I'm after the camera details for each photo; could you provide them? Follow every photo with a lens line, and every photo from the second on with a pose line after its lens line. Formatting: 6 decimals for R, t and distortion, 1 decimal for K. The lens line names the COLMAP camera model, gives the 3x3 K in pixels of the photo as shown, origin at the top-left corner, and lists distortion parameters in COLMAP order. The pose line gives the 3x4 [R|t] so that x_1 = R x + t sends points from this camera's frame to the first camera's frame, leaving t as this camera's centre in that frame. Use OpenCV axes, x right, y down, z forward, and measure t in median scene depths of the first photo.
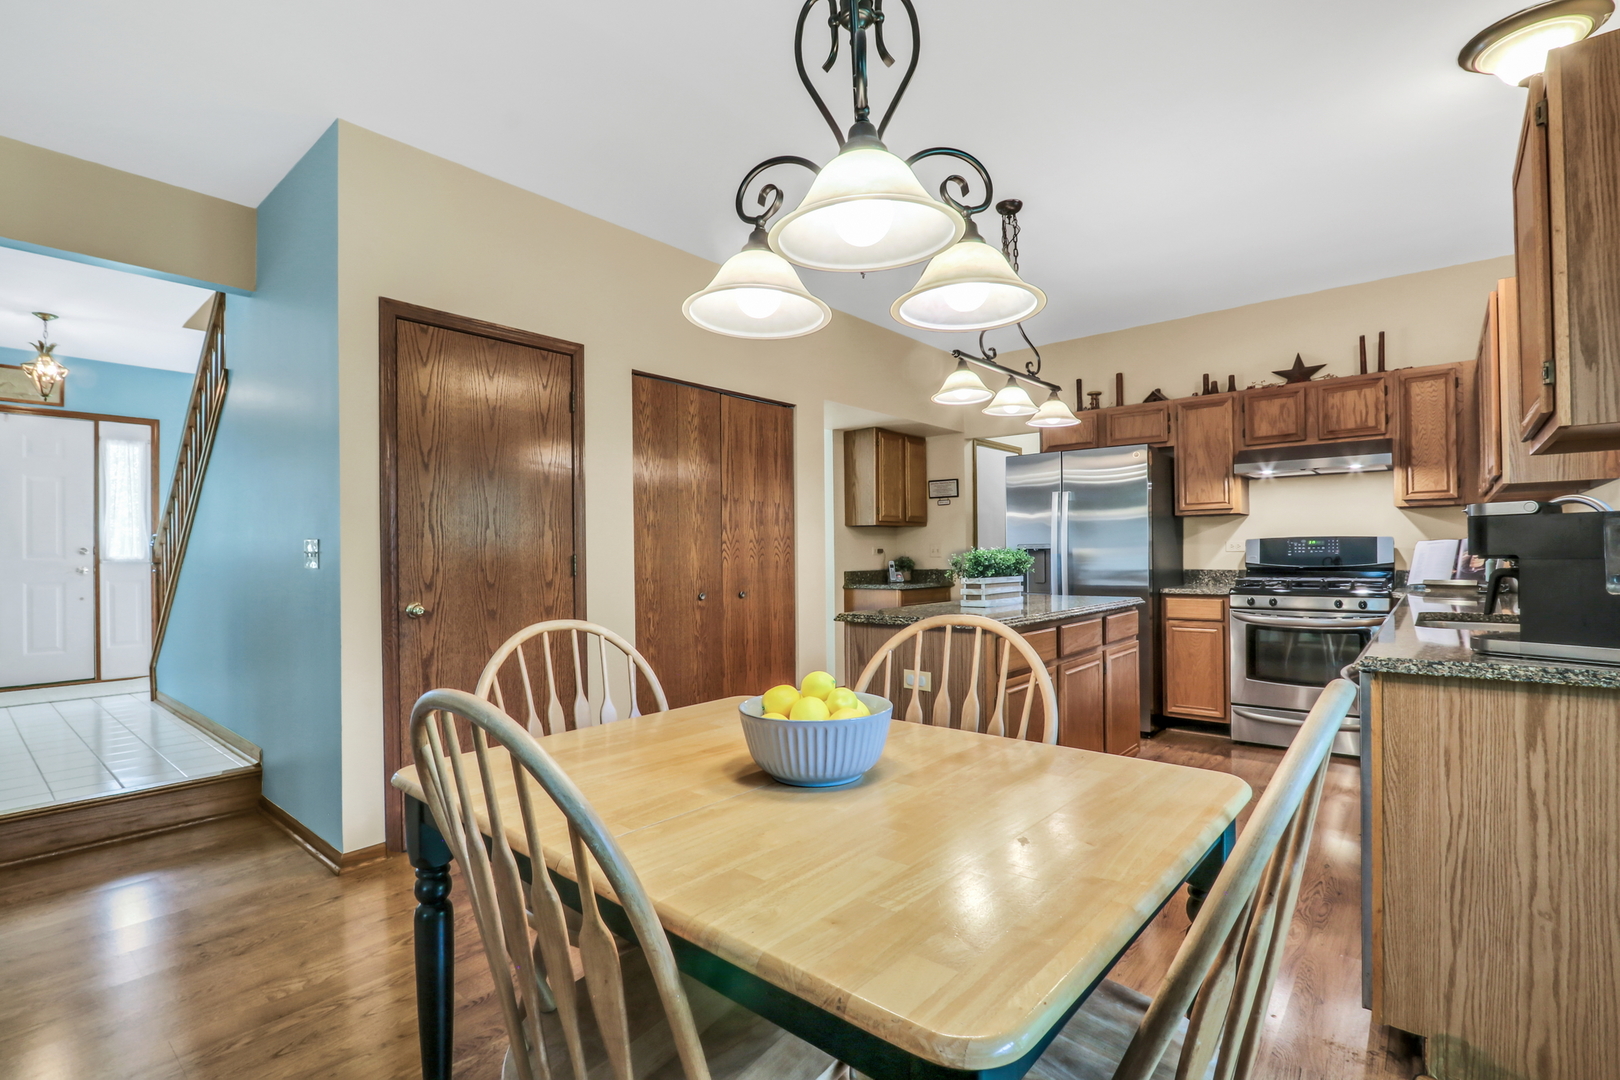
lens RADIAL K [[757.0, 0, 797.5], [0, 757.0, 551.0], [0, 0, 1]] dist [-0.021669, 0.003329]
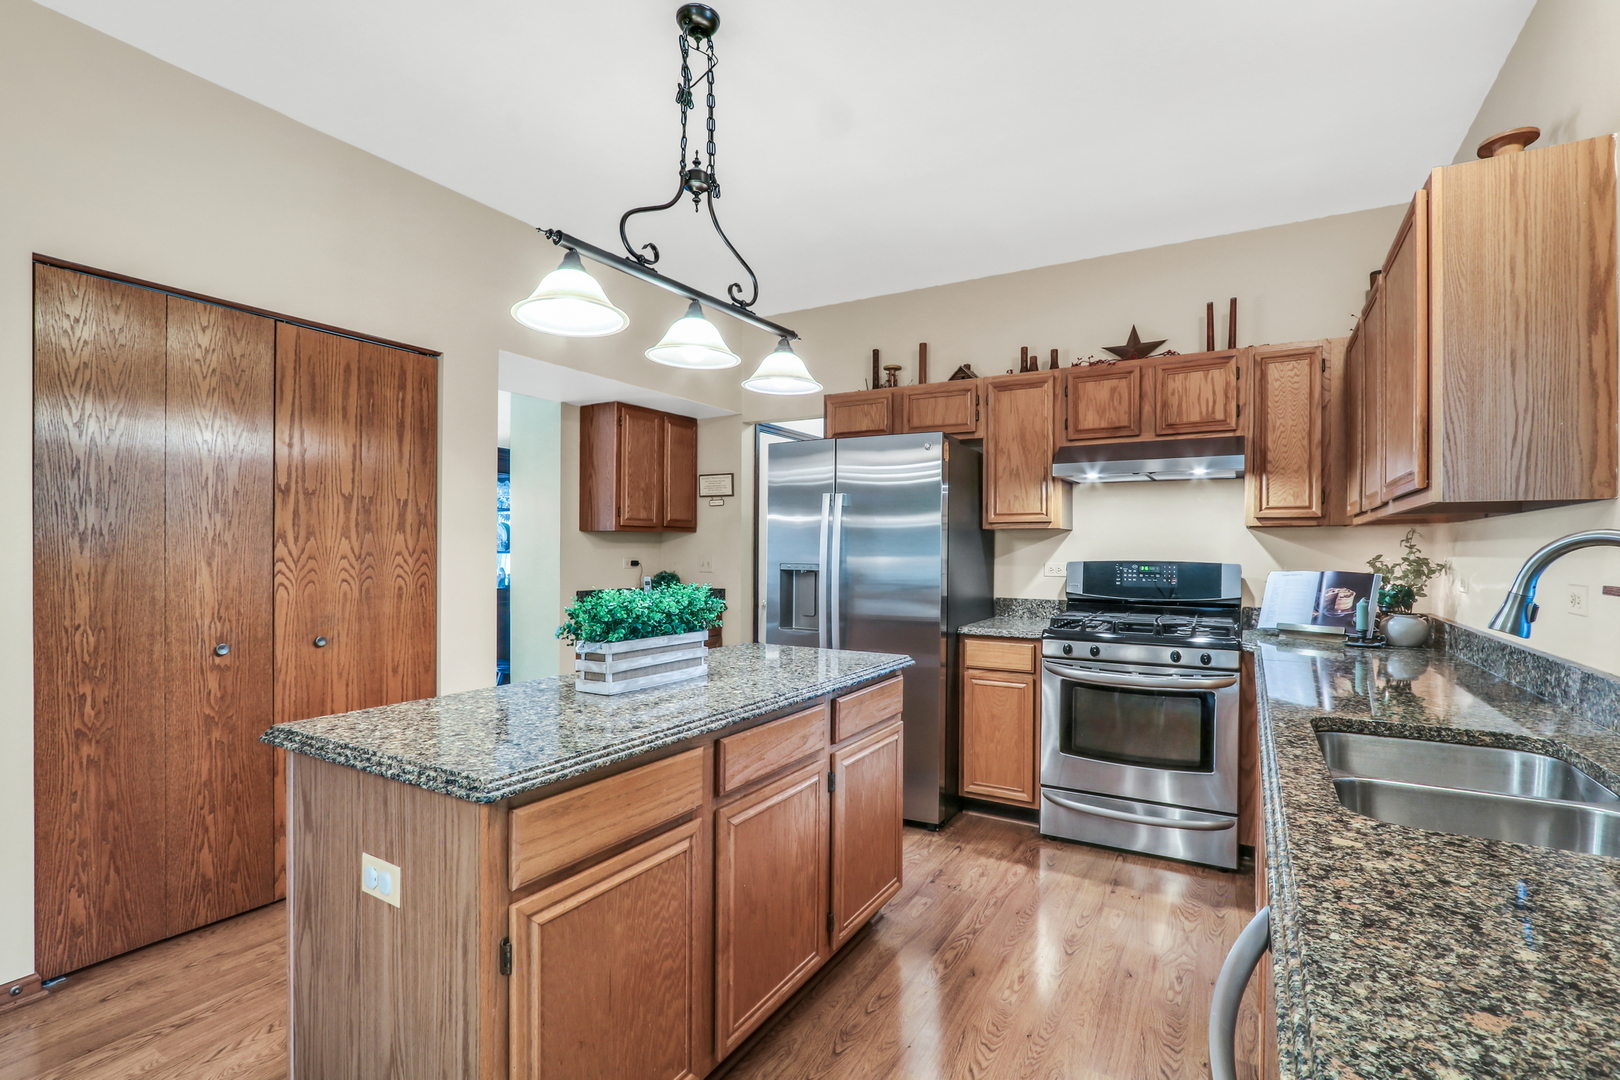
lens RADIAL K [[757.0, 0, 800.7], [0, 757.0, 552.8], [0, 0, 1]] dist [-0.021669, 0.003329]
pose [[0.984989, 0.016092, 0.171866, 0.212023], [-0.017587, 0.999820, 0.007178, -0.028265], [-0.171720, -0.010093, 0.985094, 0.309158]]
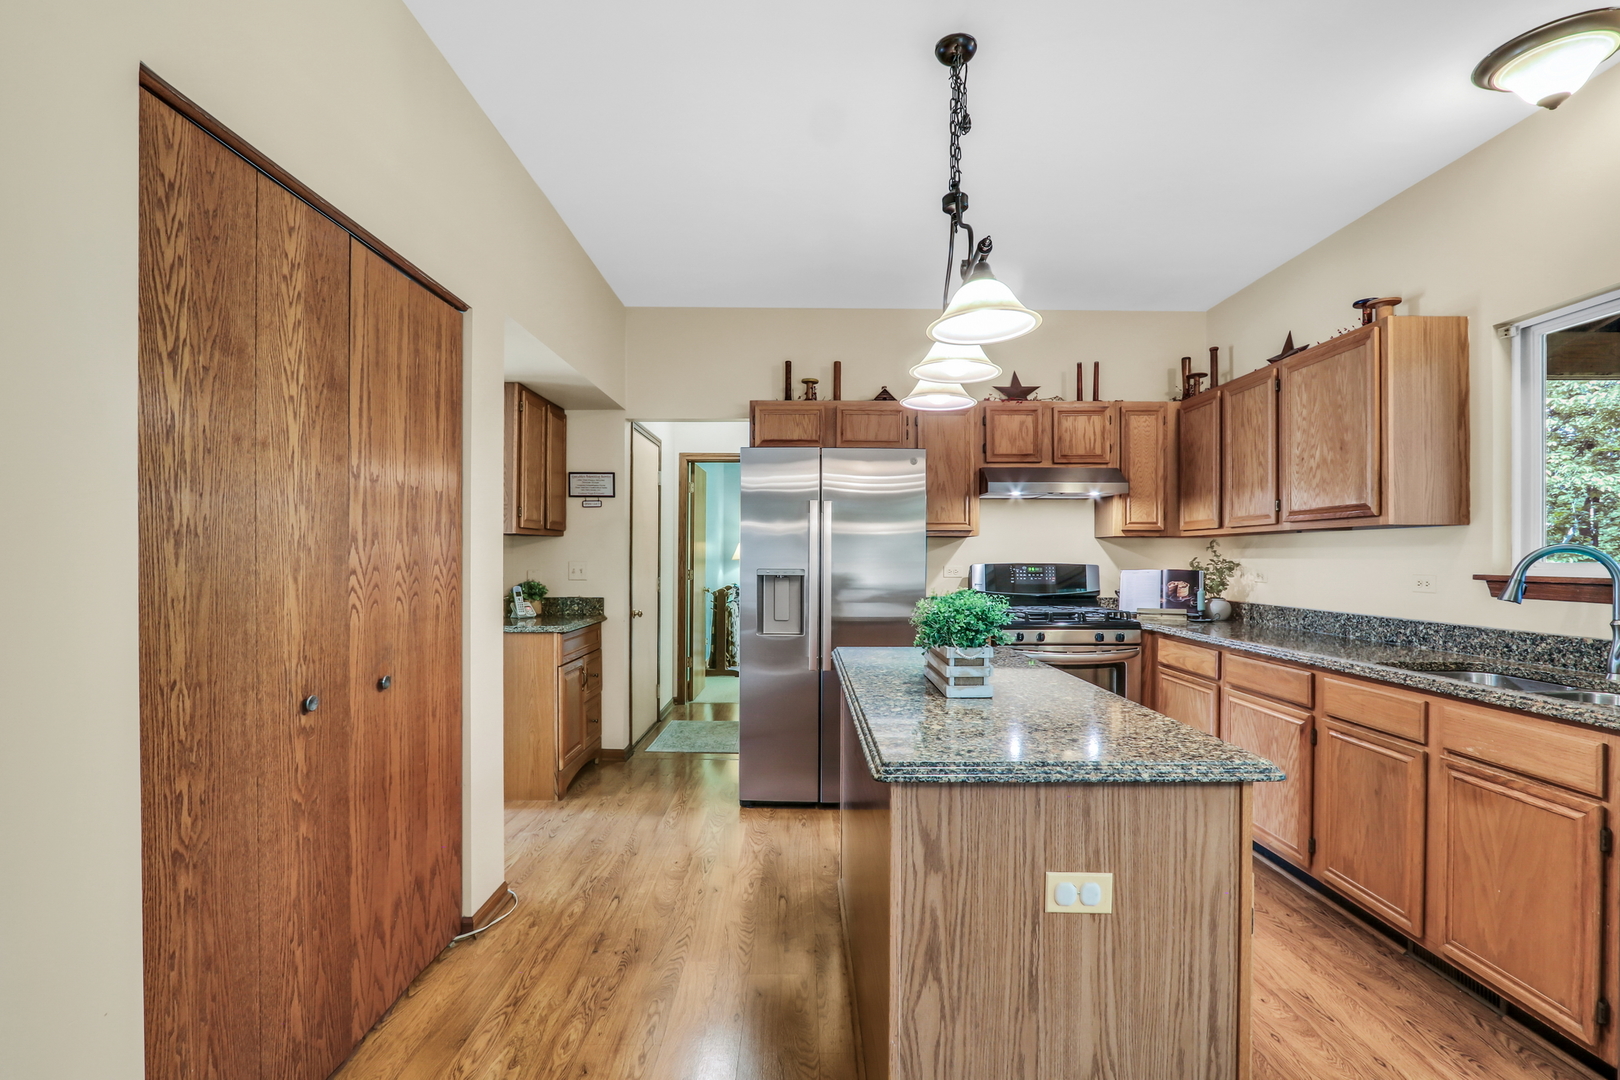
lens RADIAL K [[757.0, 0, 797.5], [0, 757.0, 558.6], [0, 0, 1]] dist [-0.021669, 0.003329]
pose [[0.761833, 0.010569, 0.647687, -0.177853], [-0.013933, 0.999903, 0.000072, -0.022231], [-0.647624, -0.009079, 0.761906, 0.480240]]
